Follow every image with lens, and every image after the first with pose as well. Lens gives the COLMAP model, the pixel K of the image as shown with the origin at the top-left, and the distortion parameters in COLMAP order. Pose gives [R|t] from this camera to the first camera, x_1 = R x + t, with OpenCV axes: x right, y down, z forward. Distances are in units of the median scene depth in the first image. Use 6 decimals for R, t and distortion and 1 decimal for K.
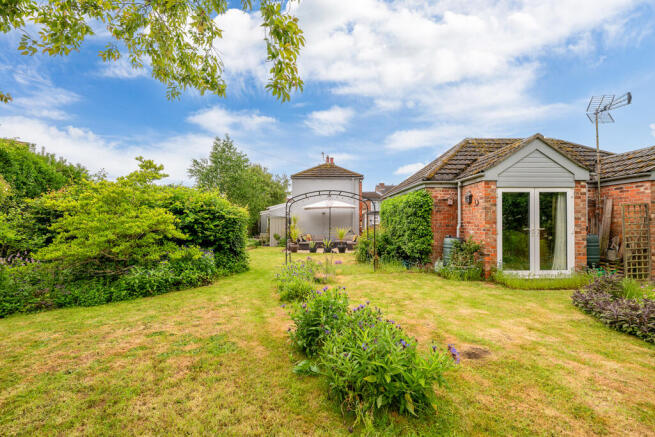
lens RADIAL K [[282.9, 0, 325.5], [0, 282.9, 219.6], [0, 0, 1]] dist [0.000965, 0.000060]
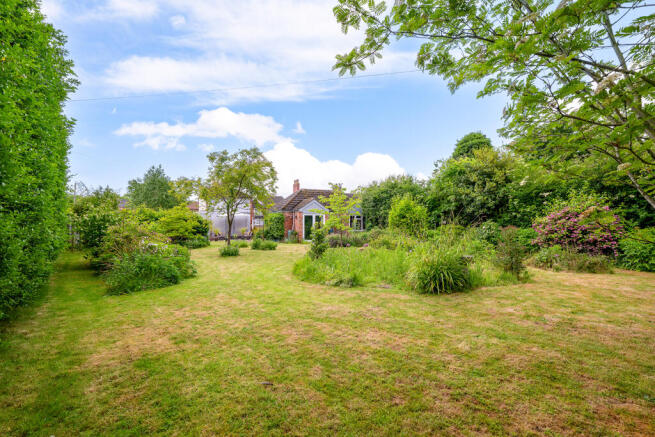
lens RADIAL K [[297.3, 0, 326.0], [0, 297.3, 219.3], [0, 0, 1]] dist [-0.002025, -0.000211]
pose [[0.910733, 0.004164, 0.412974, -0.466882], [-0.005000, 0.999987, 0.000944, -0.050029], [-0.412965, -0.002925, 0.910742, -1.871689]]
